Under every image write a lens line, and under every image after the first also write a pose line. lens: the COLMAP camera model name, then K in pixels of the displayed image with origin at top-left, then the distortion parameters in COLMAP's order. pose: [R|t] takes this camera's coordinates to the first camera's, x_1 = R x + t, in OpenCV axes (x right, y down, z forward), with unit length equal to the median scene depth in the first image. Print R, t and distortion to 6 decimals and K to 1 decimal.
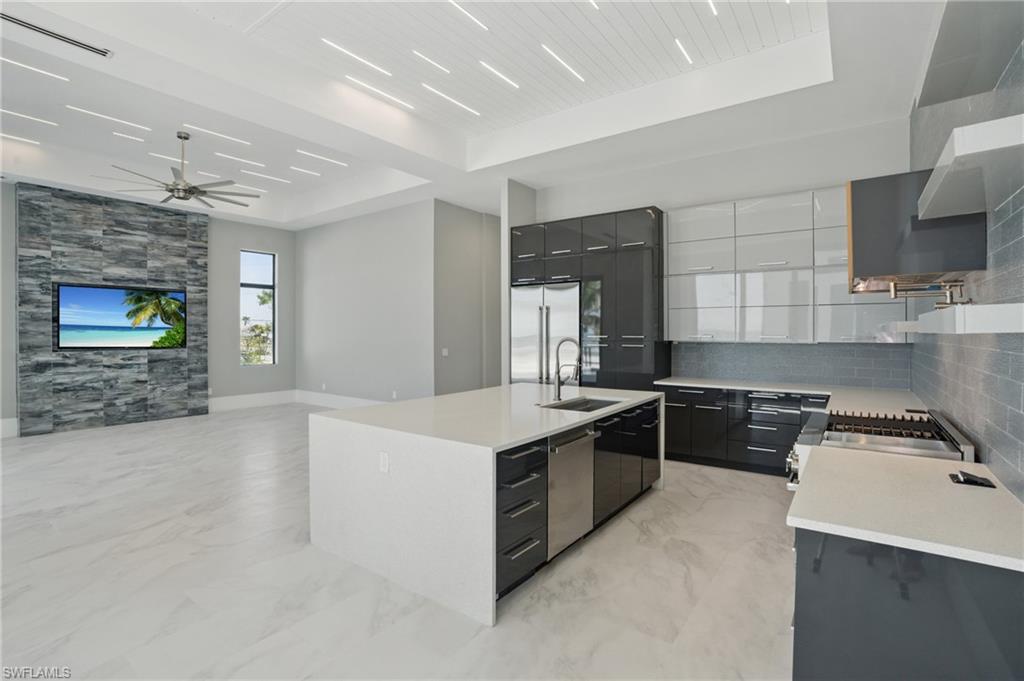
lens RADIAL K [[473.4, 0, 519.1], [0, 473.4, 336.6], [0, 0, 1]] dist [-0.063521, 0.016982]
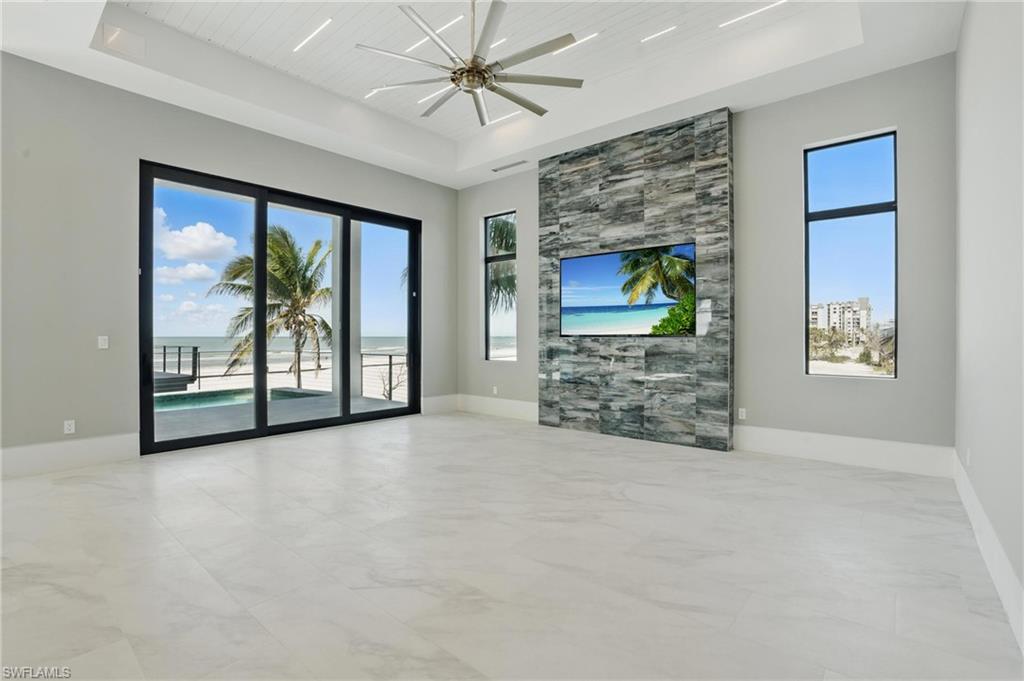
lens RADIAL K [[473.4, 0, 516.4], [0, 473.4, 339.8], [0, 0, 1]] dist [-0.063521, 0.016982]
pose [[-0.079979, 0.008992, -0.996756, -0.092063], [-0.010519, 0.999896, 0.009865, 0.030855], [0.996741, 0.011274, -0.079876, 0.978176]]
